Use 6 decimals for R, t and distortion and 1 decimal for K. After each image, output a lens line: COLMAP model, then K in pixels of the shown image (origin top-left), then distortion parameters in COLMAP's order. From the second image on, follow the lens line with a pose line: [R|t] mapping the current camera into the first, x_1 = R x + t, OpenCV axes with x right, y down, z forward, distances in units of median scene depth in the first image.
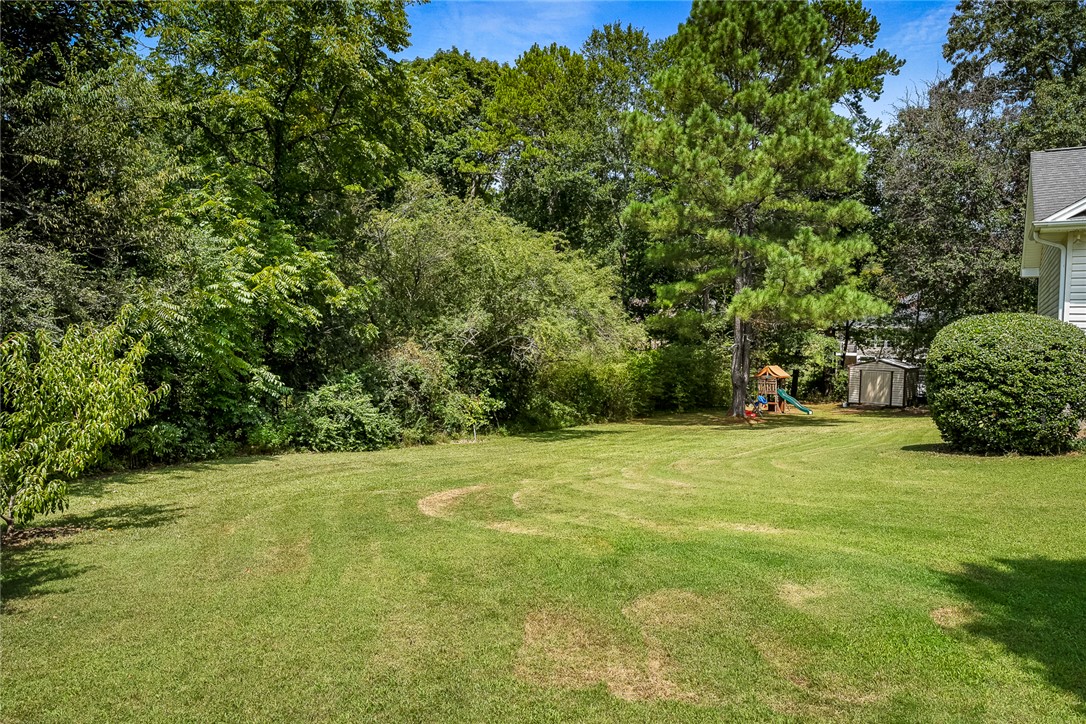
lens RADIAL K [[719.7, 0, 535.8], [0, 719.7, 356.9], [0, 0, 1]] dist [0.001301, -0.002860]
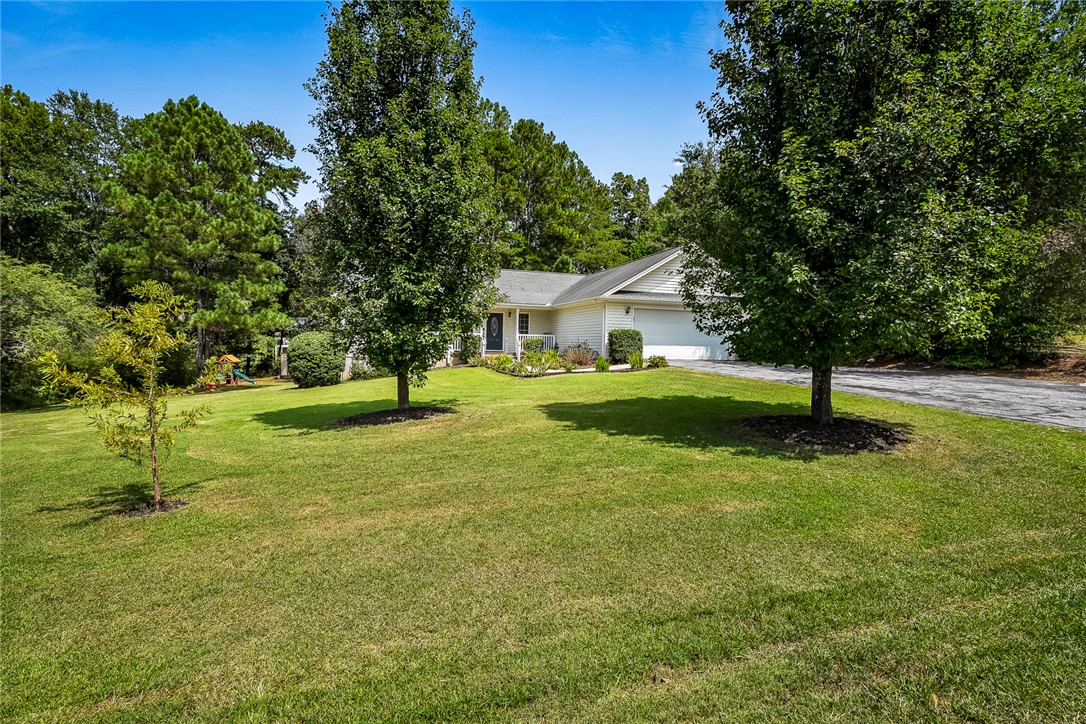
lens RADIAL K [[494.6, 0, 547.8], [0, 494.6, 359.2], [0, 0, 1]] dist [-0.003160, 0.002136]
pose [[0.644312, -0.034218, 0.763997, -0.067934], [0.015740, 0.999380, 0.031486, -0.002509], [-0.764601, -0.008261, 0.644452, -0.331932]]
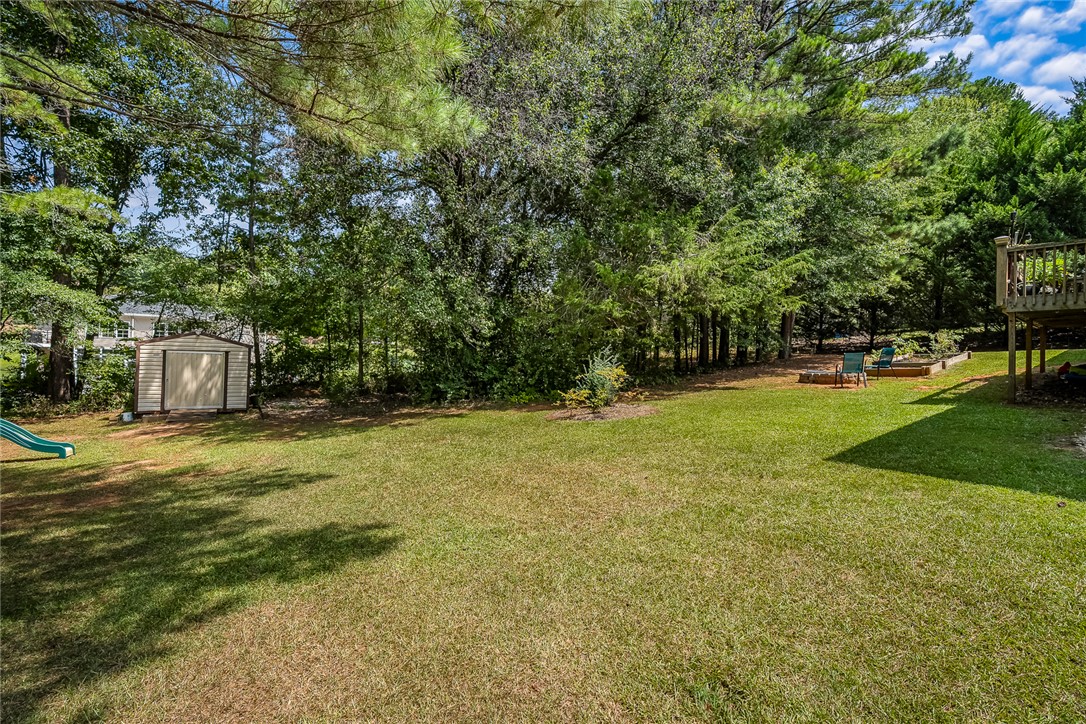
lens RADIAL K [[494.6, 0, 540.3], [0, 494.6, 357.5], [0, 0, 1]] dist [-0.003160, 0.002136]
pose [[0.335317, -0.009480, 0.942058, 0.297004], [0.014758, 0.999880, 0.004809, 0.040483], [-0.941990, 0.012290, 0.335417, 0.922923]]
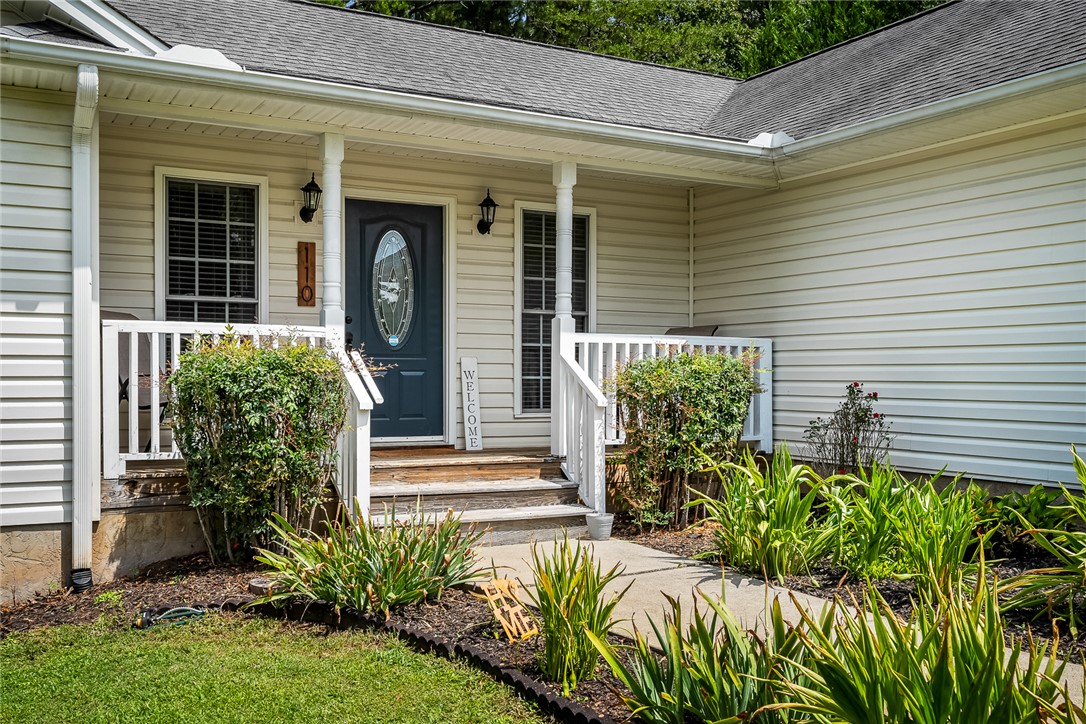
lens RADIAL K [[1053.9, 0, 553.1], [0, 1053.9, 408.6], [0, 0, 1]] dist [0.004556, 0.000000]
pose [[0.481593, -0.047021, 0.875133, 0.345352], [0.031092, 0.998848, 0.036558, -0.011008], [-0.875843, 0.009604, 0.482500, 0.175158]]
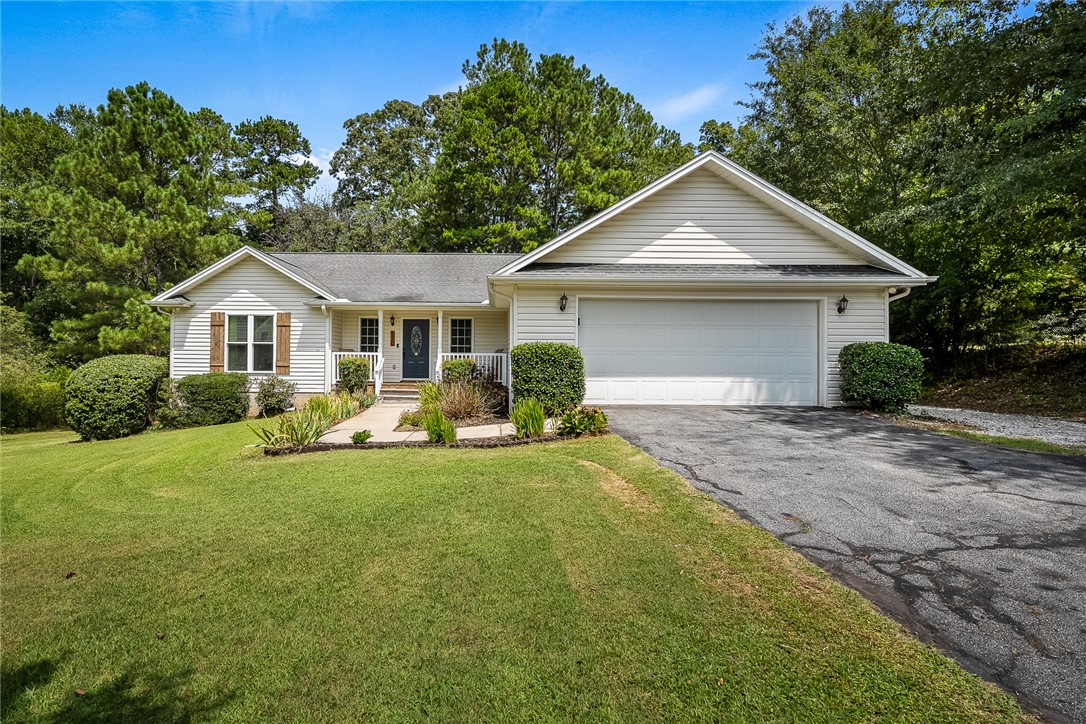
lens RADIAL K [[552.4, 0, 498.8], [0, 552.4, 349.2], [0, 0, 1]] dist [-0.012002, 0.002035]
pose [[0.845088, -0.012356, 0.534484, 0.332459], [0.027304, 0.999426, -0.020066, -0.011184], [-0.533929, 0.031551, 0.844940, -0.253745]]
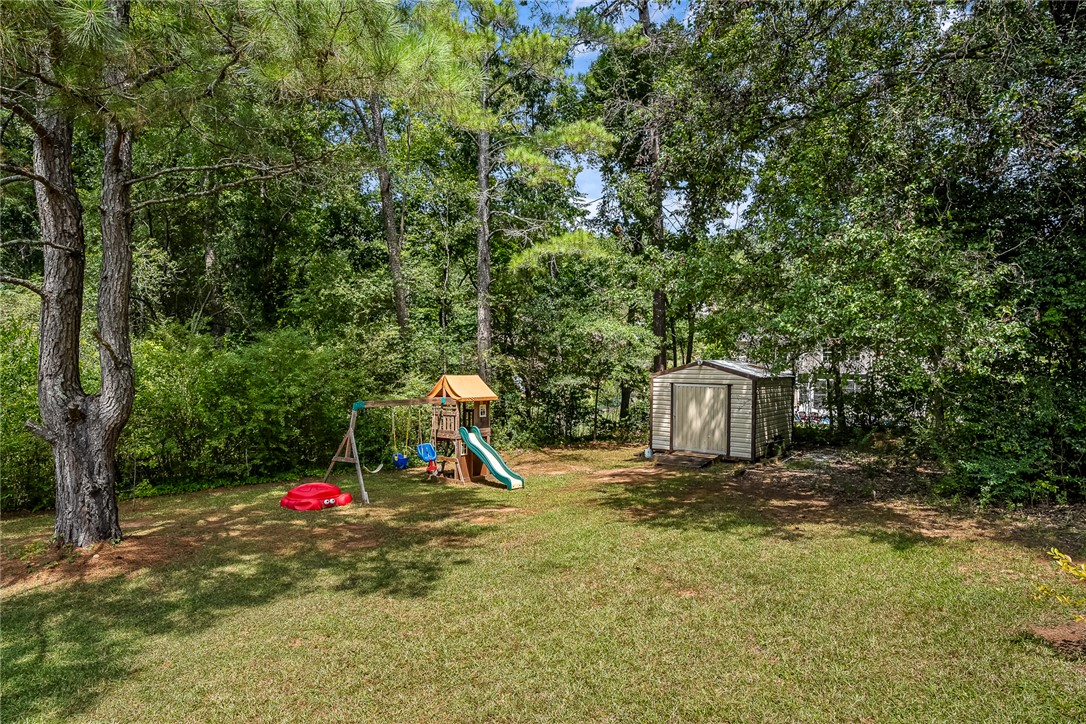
lens RADIAL K [[600.6, 0, 543.1], [0, 600.6, 363.1], [0, 0, 1]] dist [0.002505, 0.001006]
pose [[0.999774, -0.017927, -0.011463, 0.558524], [0.017525, 0.999261, -0.034218, 0.026850], [0.012068, 0.034009, 0.999349, 0.894720]]
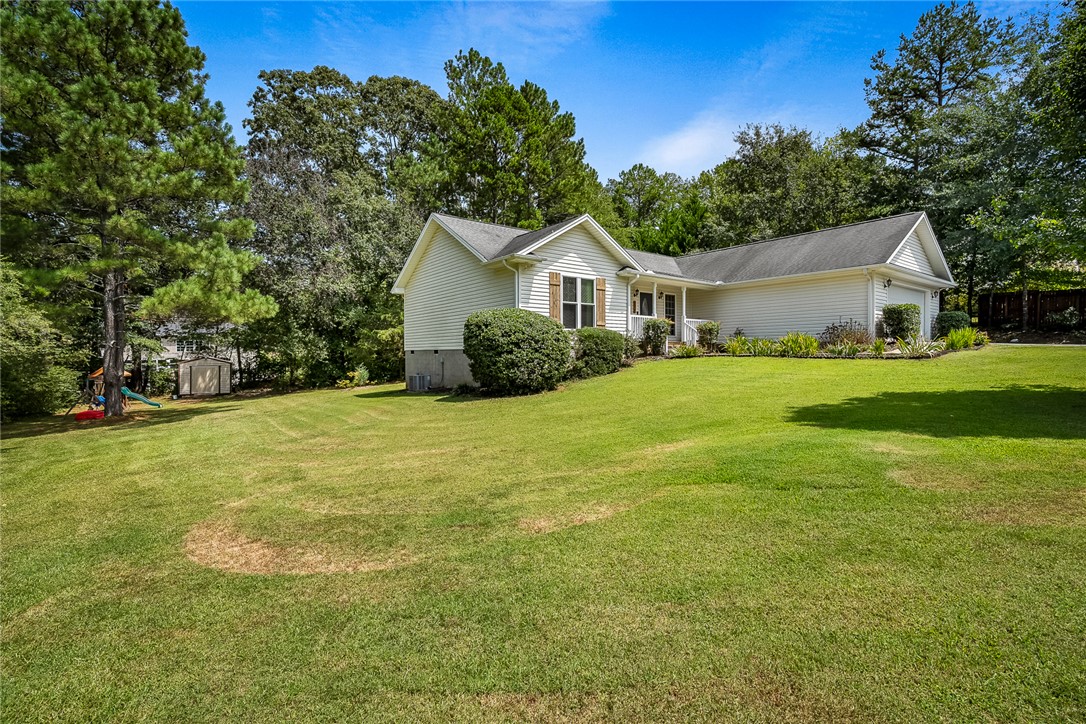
lens RADIAL K [[494.6, 0, 544.2], [0, 494.6, 357.5], [0, 0, 1]] dist [-0.003160, 0.002136]
pose [[0.345561, -0.030906, 0.937887, -0.166943], [0.037427, 0.999116, 0.019135, 0.015365], [-0.937650, 0.028490, 0.346412, 0.259978]]
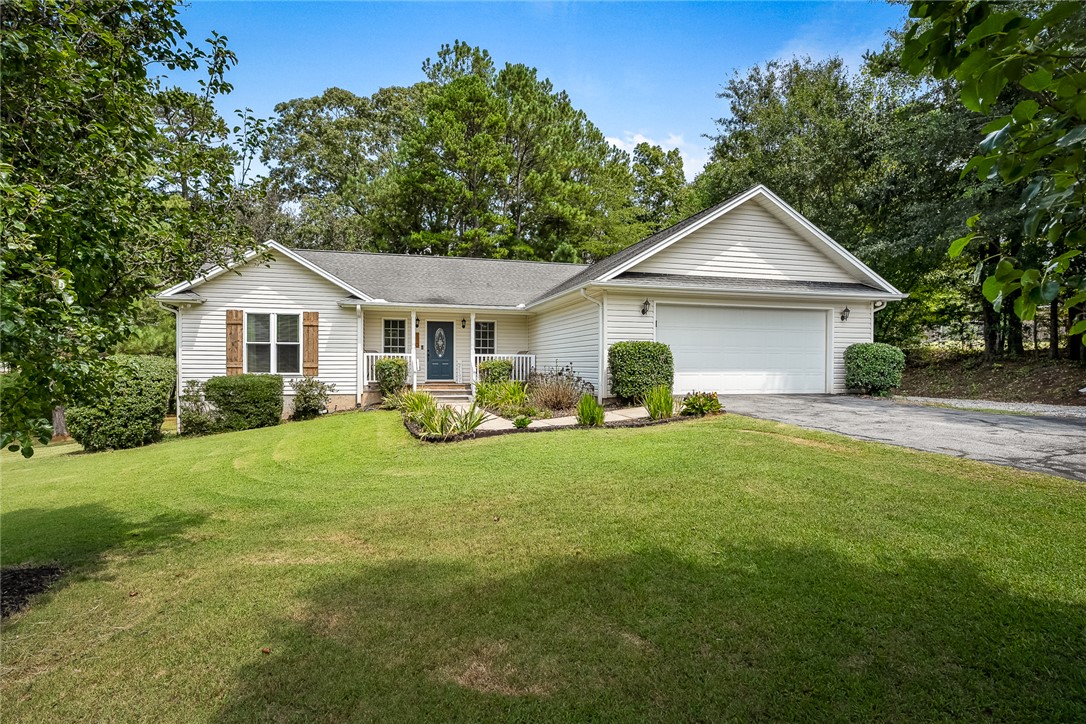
lens RADIAL K [[561.9, 0, 545.5], [0, 561.9, 370.4], [0, 0, 1]] dist [-0.003163, -0.001505]
pose [[0.678504, -0.028524, 0.734043, 0.181546], [0.031480, 0.999457, 0.009740, -0.005798], [-0.733922, 0.016500, 0.679033, -0.199051]]
